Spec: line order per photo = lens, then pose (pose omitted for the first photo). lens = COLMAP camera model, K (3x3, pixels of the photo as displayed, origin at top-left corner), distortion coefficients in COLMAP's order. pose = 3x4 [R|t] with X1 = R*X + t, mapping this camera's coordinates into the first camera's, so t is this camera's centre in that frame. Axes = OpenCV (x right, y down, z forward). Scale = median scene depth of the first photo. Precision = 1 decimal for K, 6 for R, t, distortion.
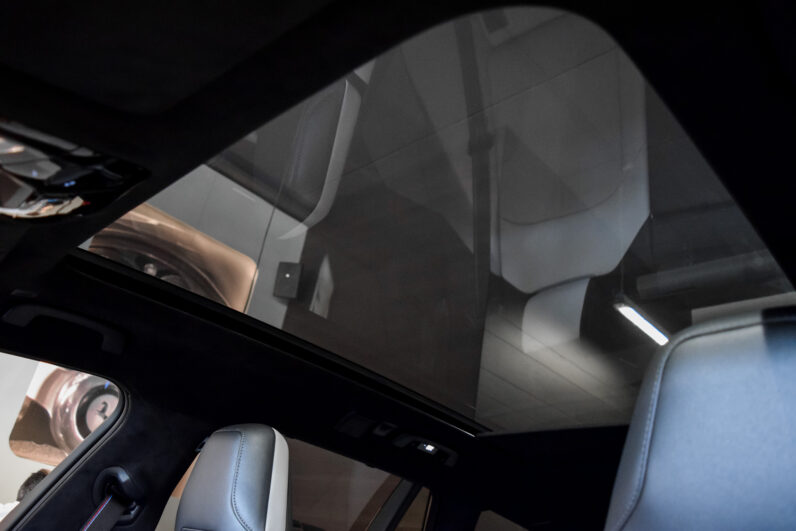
lens RADIAL K [[622.3, 0, 398.0], [0, 622.3, 265.5], [0, 0, 1]] dist [-0.084830, 0.009796]
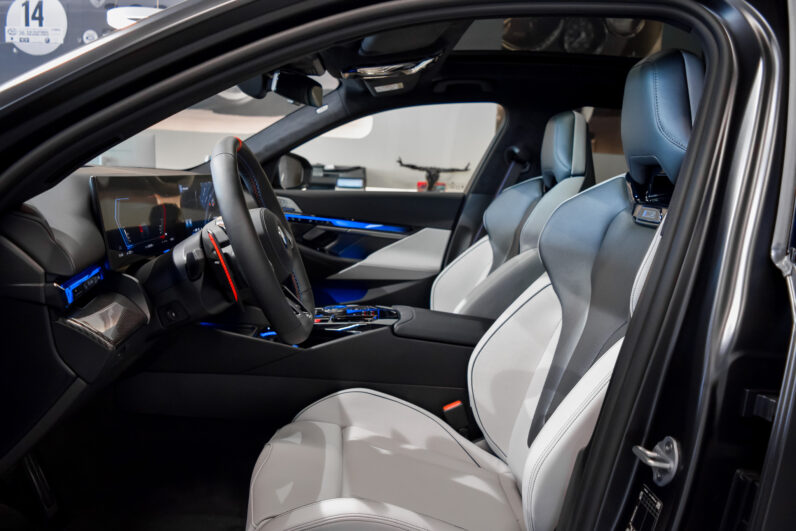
lens RADIAL K [[622.3, 0, 398.0], [0, 622.3, 265.5], [0, 0, 1]] dist [-0.084830, 0.009796]
pose [[0.724837, -0.017570, -0.688697, 0.595899], [0.366563, 0.856253, 0.363954, -0.181458], [0.583304, -0.516258, 0.627084, -0.610274]]
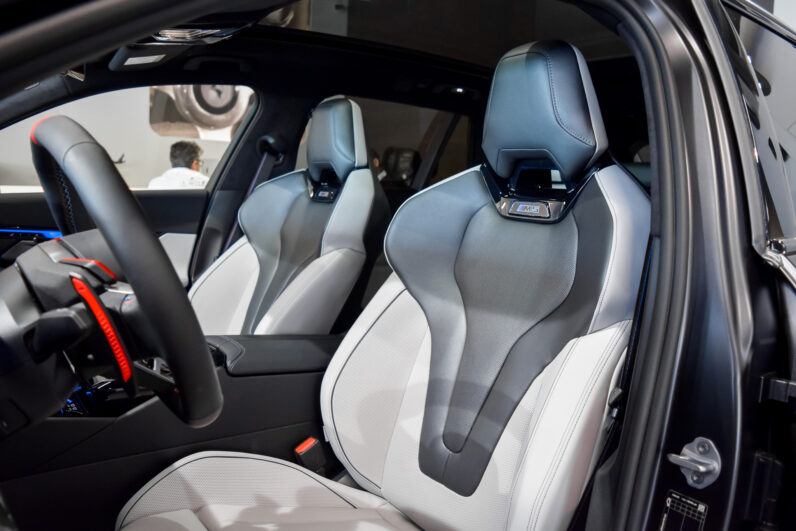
lens RADIAL K [[622.3, 0, 398.0], [0, 622.3, 265.5], [0, 0, 1]] dist [-0.084830, 0.009796]
pose [[0.979816, -0.093962, -0.176442, 0.168424], [0.176360, 0.821877, 0.541679, -0.236229], [0.094117, -0.561863, 0.821859, -0.583082]]
